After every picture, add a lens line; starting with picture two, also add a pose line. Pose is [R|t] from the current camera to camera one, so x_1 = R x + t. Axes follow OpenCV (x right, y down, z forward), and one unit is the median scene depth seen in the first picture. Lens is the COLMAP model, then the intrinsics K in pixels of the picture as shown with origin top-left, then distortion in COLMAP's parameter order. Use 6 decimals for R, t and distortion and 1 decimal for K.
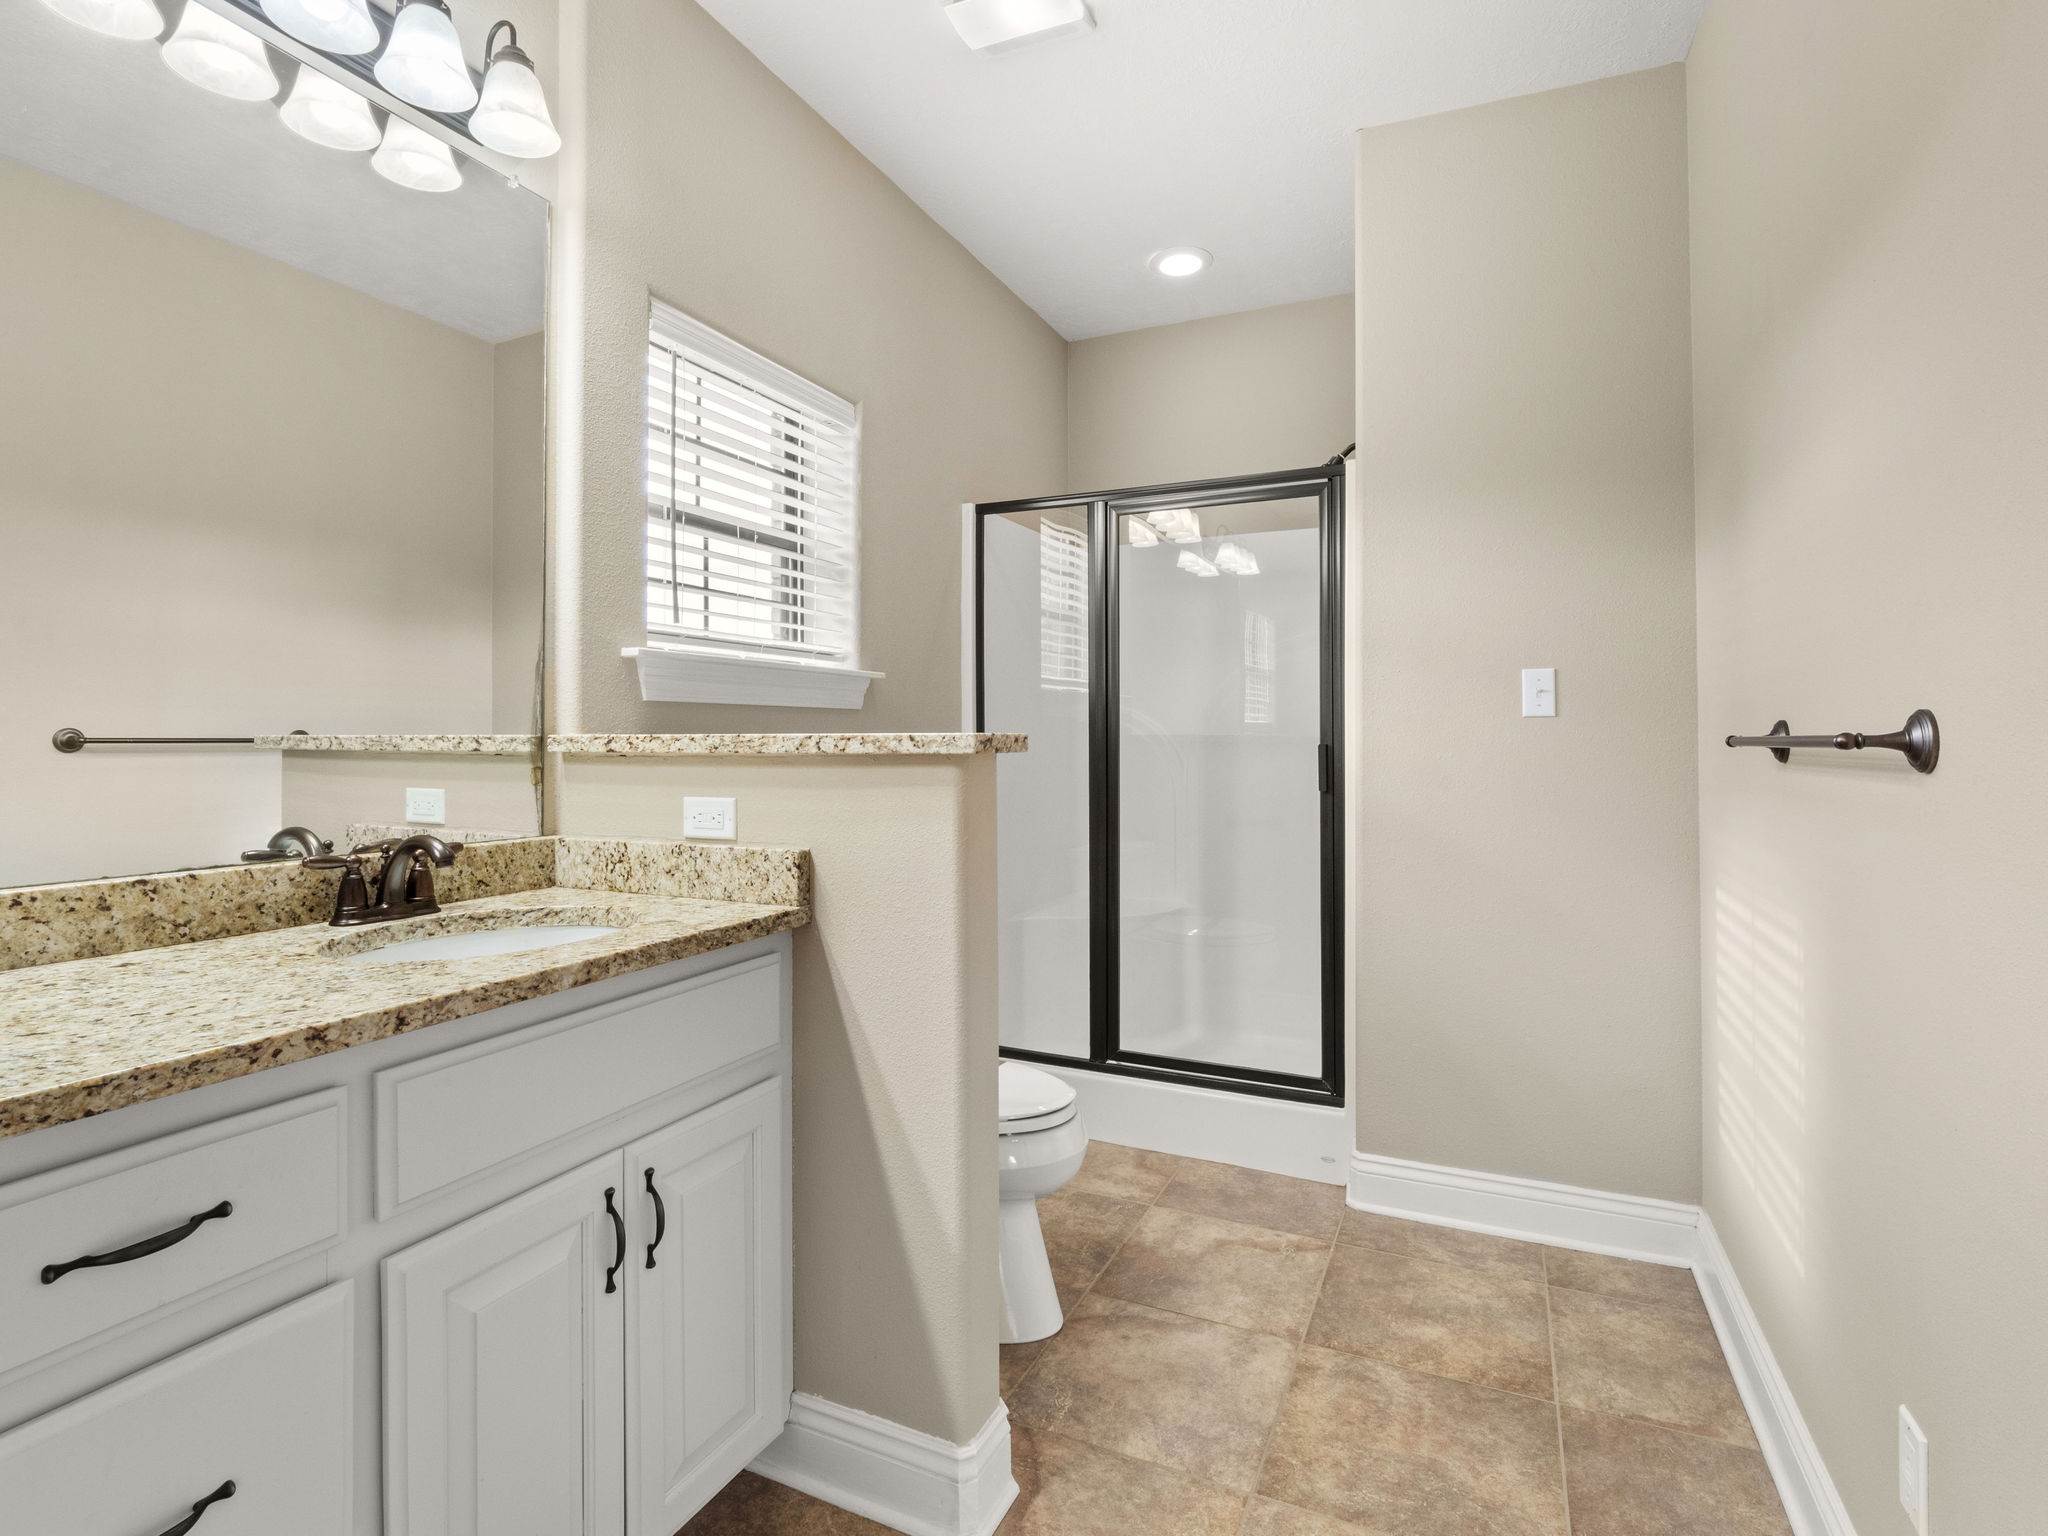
lens RADIAL K [[993.1, 0, 1007.3], [0, 993.1, 774.0], [0, 0, 1]] dist [-0.026345, -0.000025]
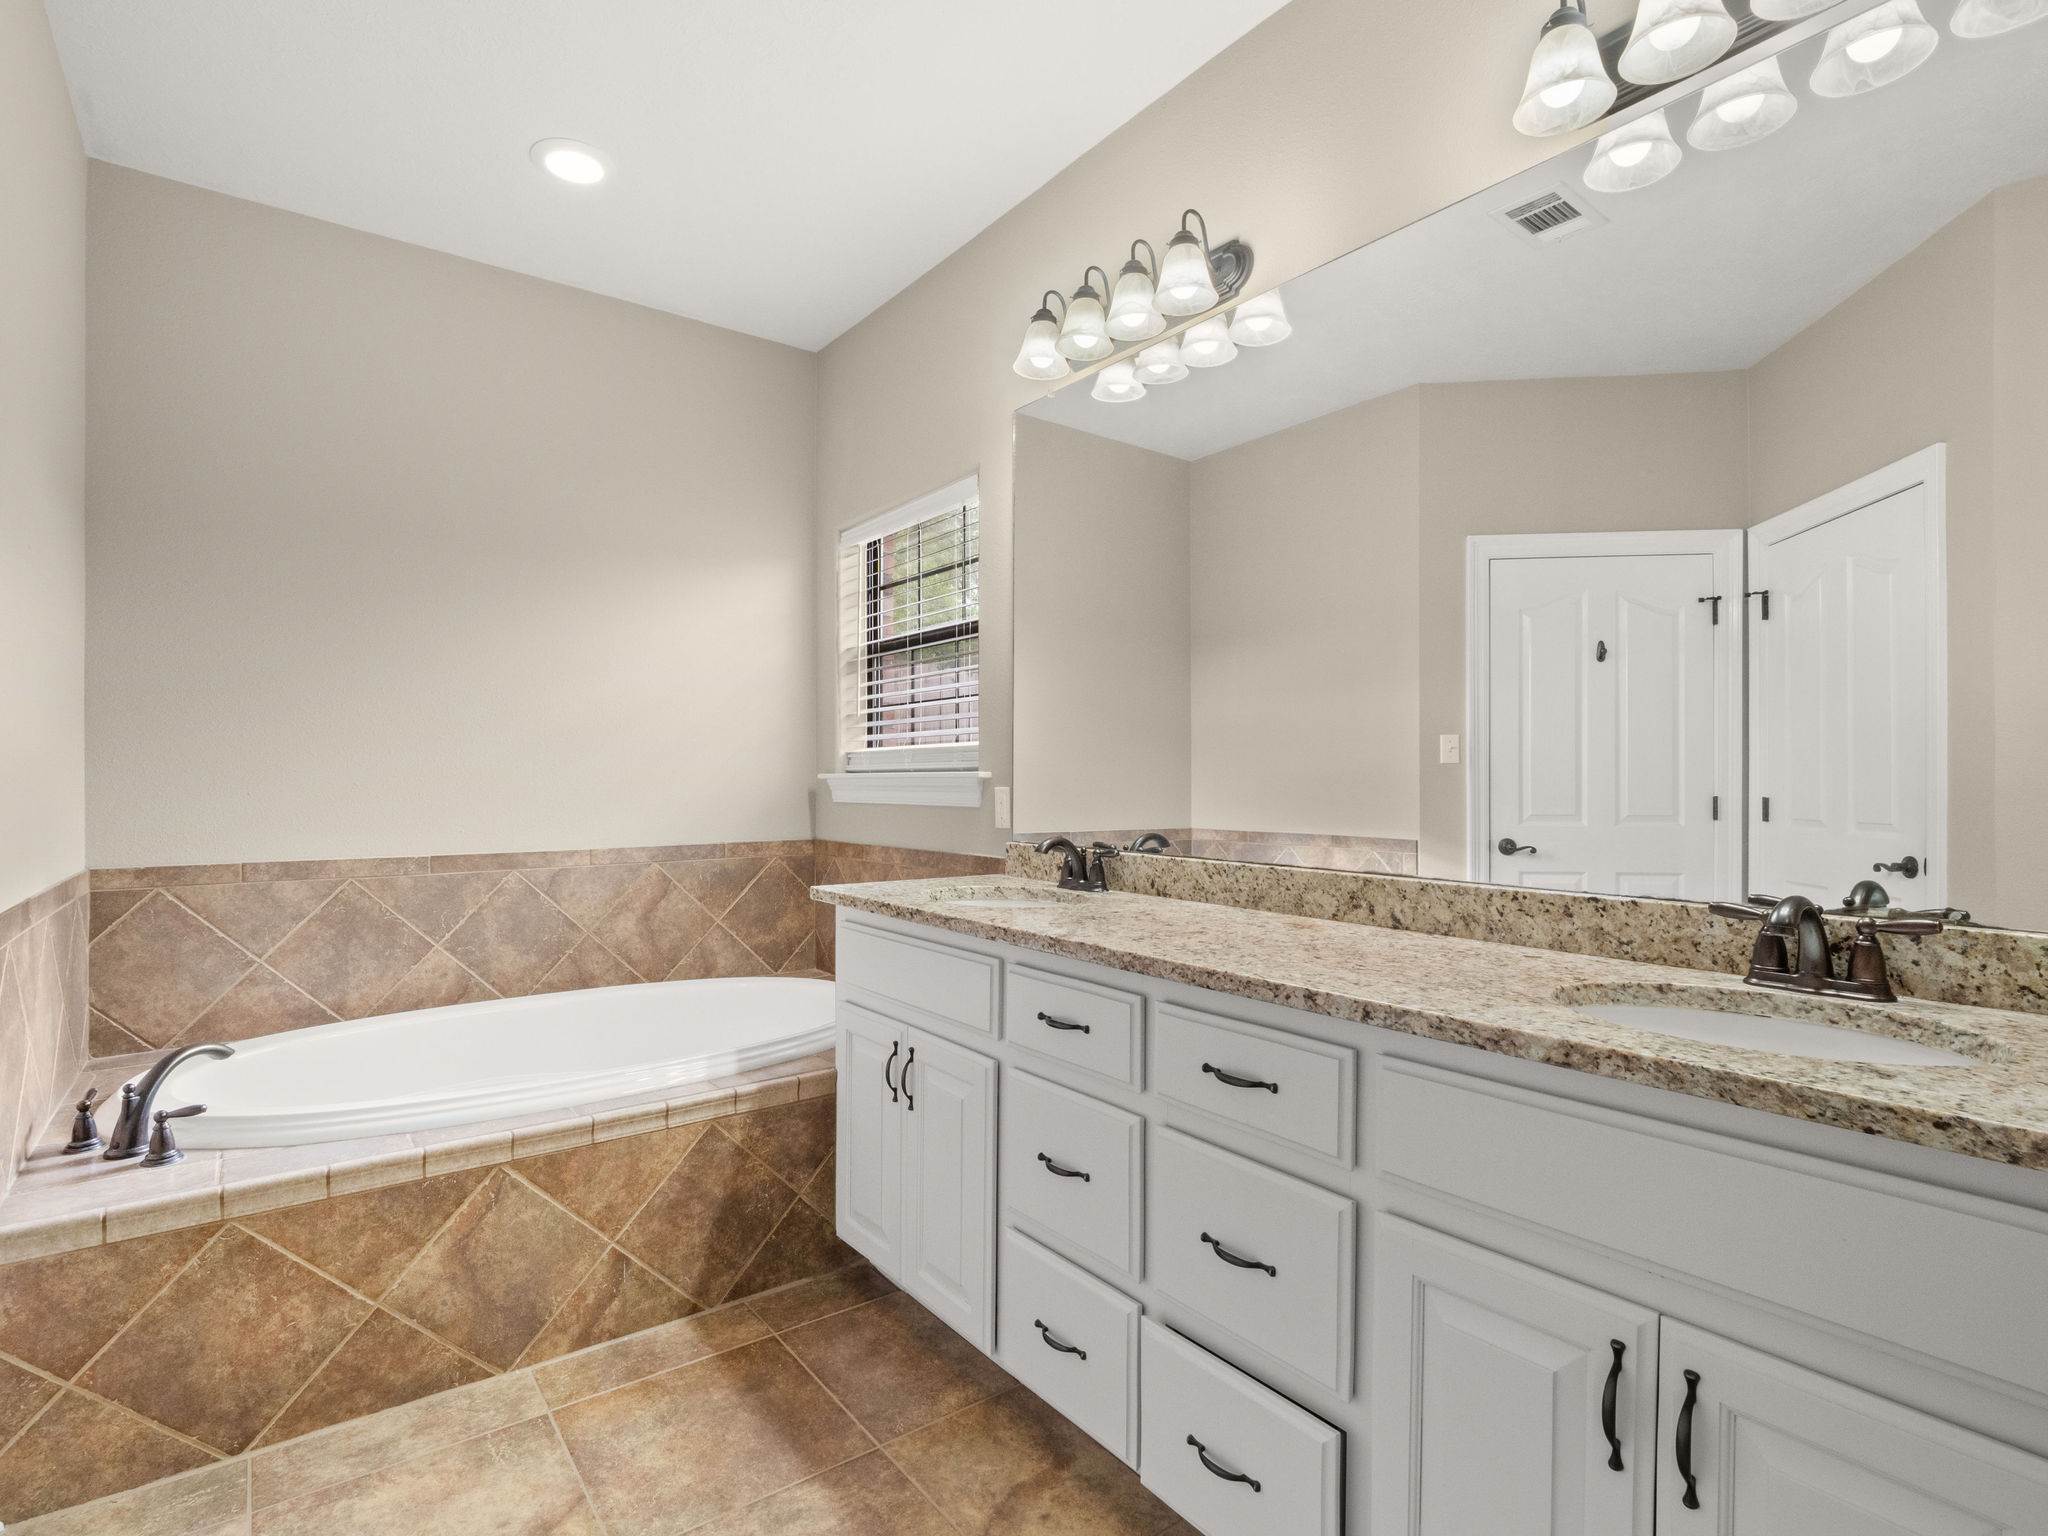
lens RADIAL K [[993.1, 0, 1007.3], [0, 993.1, 774.0], [0, 0, 1]] dist [-0.026345, -0.000025]
pose [[-0.458692, -0.003431, -0.888588, 0.530386], [-0.030534, 0.999463, 0.011902, -0.037147], [0.888070, 0.032591, -0.458551, 0.897735]]
